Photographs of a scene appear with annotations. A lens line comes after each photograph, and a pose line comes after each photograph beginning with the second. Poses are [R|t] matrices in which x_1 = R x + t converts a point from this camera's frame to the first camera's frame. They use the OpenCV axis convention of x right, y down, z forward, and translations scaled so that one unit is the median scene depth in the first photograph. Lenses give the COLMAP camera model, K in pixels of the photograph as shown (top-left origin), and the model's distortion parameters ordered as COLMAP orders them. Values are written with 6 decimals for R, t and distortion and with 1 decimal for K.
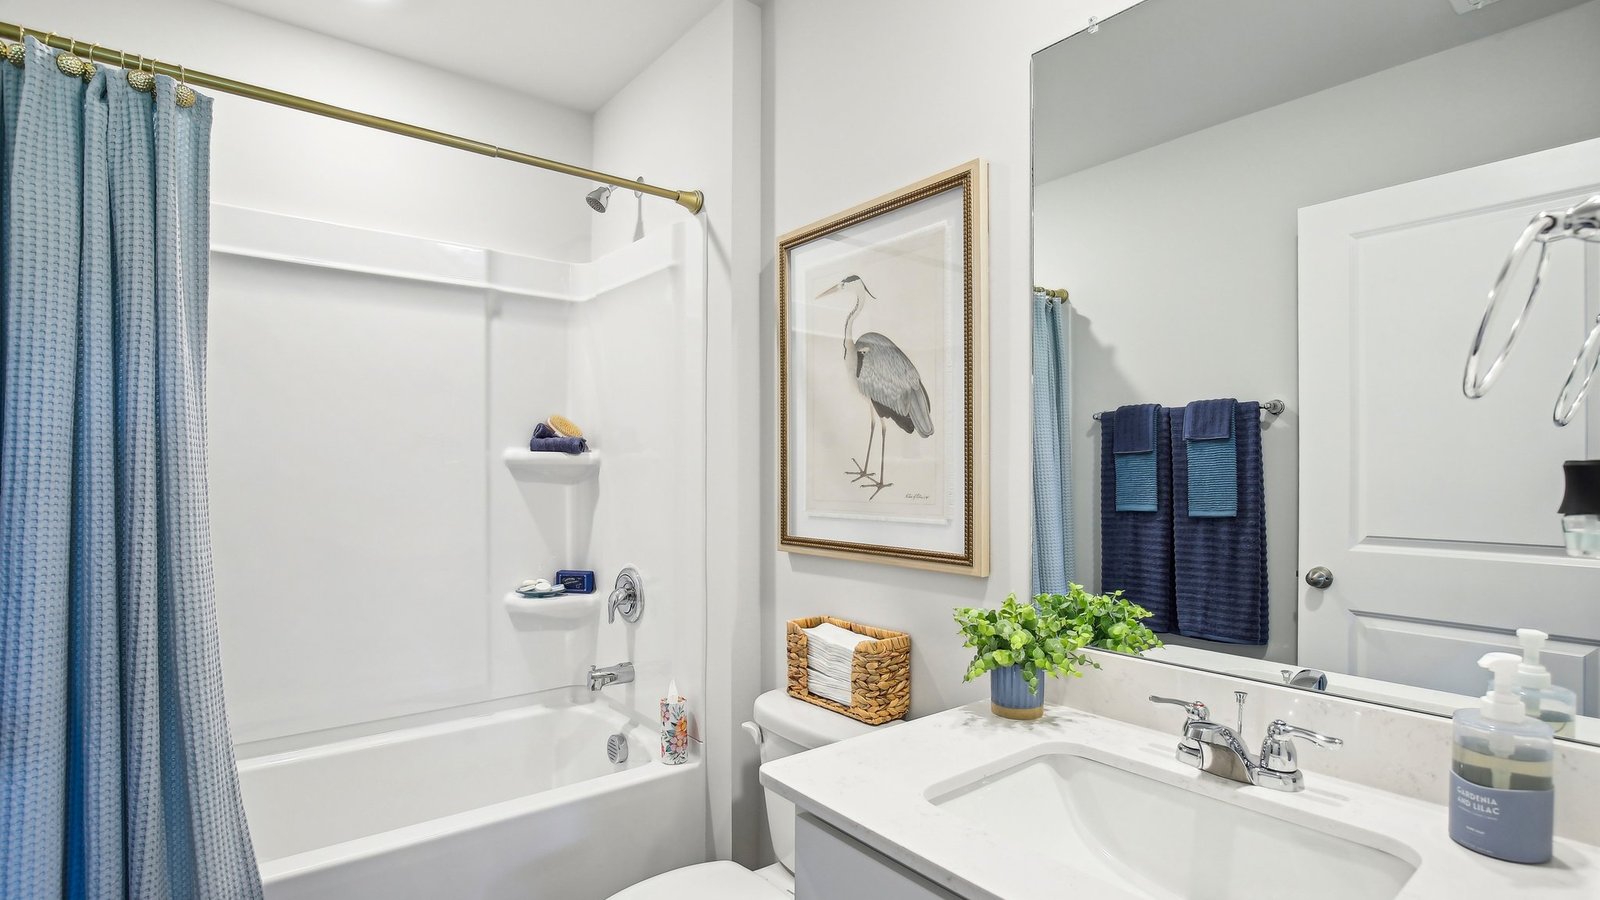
lens RADIAL K [[763.7, 0, 824.0], [0, 763.7, 504.8], [0, 0, 1]] dist [-0.025949, 0.000852]
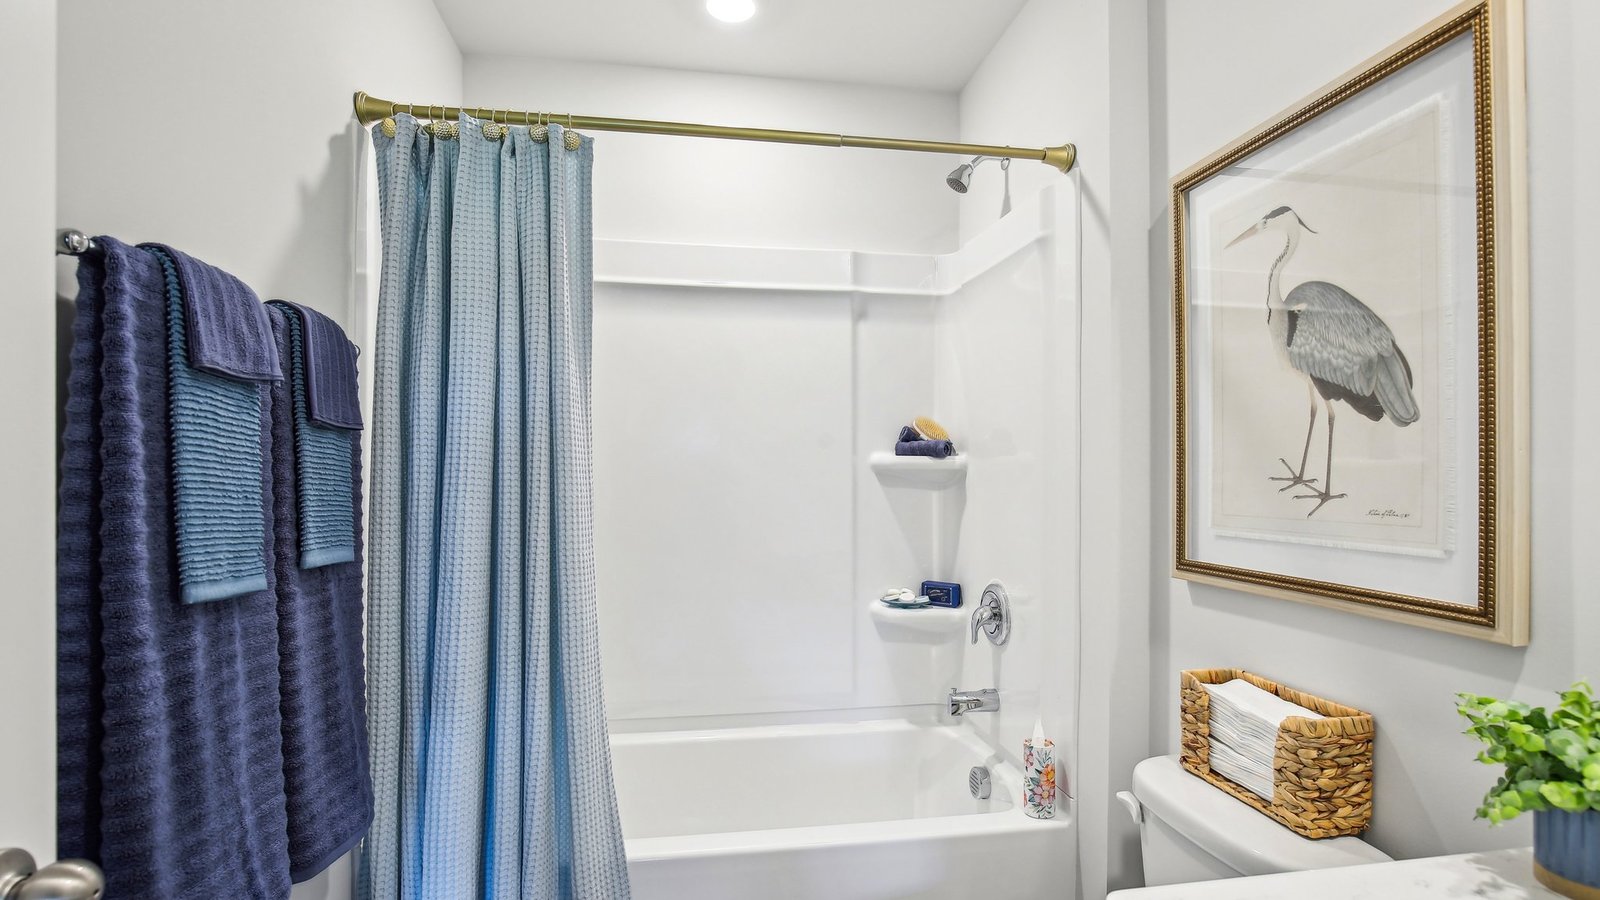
lens RADIAL K [[754.0, 0, 815.3], [0, 754.0, 487.2], [0, 0, 1]] dist [-0.033617, 0.005950]
pose [[0.856796, 0.006798, -0.515610, 0.023247], [-0.021700, 0.999503, -0.022882, -0.007880], [0.515198, 0.030794, 0.856518, 0.165727]]
